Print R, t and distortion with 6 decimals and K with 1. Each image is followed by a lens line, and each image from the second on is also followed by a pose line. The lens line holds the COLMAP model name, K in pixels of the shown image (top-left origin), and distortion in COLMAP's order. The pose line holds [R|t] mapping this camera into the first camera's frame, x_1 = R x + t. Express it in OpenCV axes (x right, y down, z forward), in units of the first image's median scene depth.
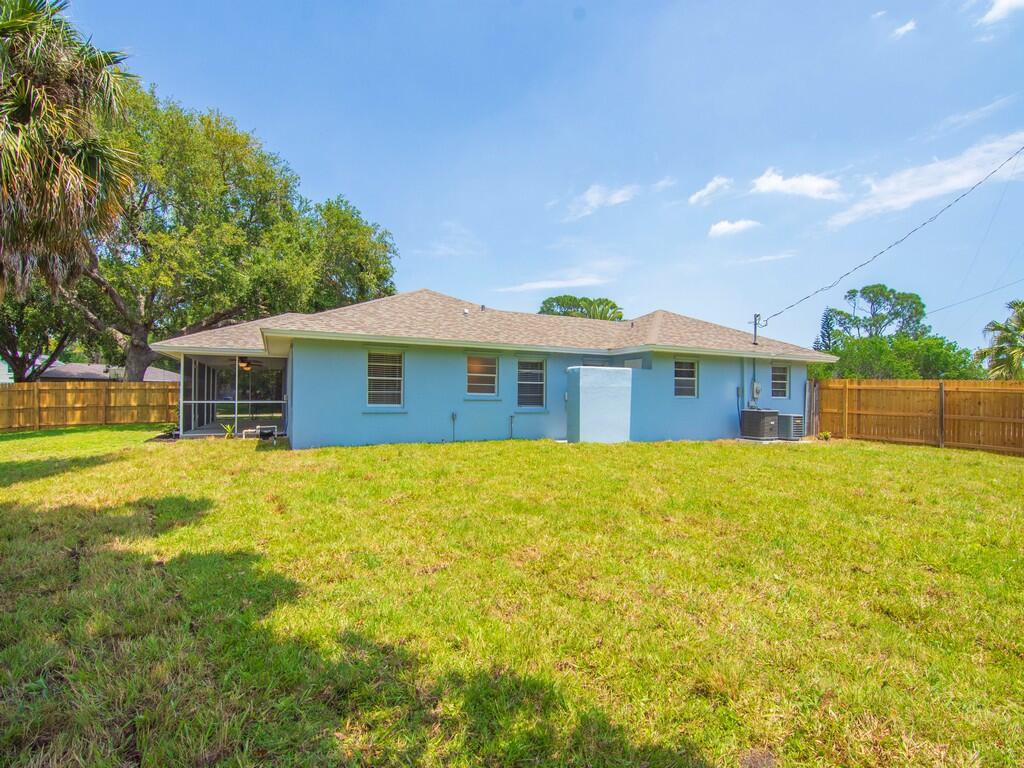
lens RADIAL K [[495.3, 0, 505.4], [0, 495.3, 389.1], [0, 0, 1]] dist [-0.011411, -0.006326]
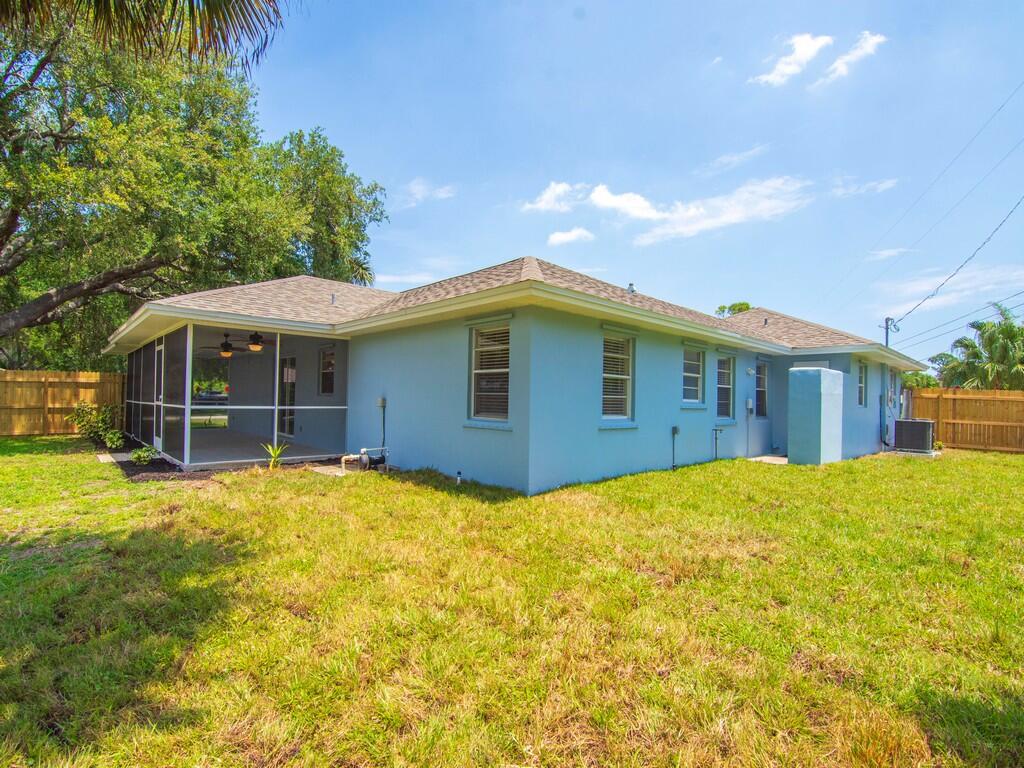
lens RADIAL K [[495.3, 0, 505.4], [0, 495.3, 389.1], [0, 0, 1]] dist [-0.011411, -0.006326]
pose [[0.952583, 0.017921, 0.303749, -0.440965], [-0.017997, 0.999835, -0.002547, -0.000485], [-0.303745, -0.003040, 0.952749, 0.313914]]
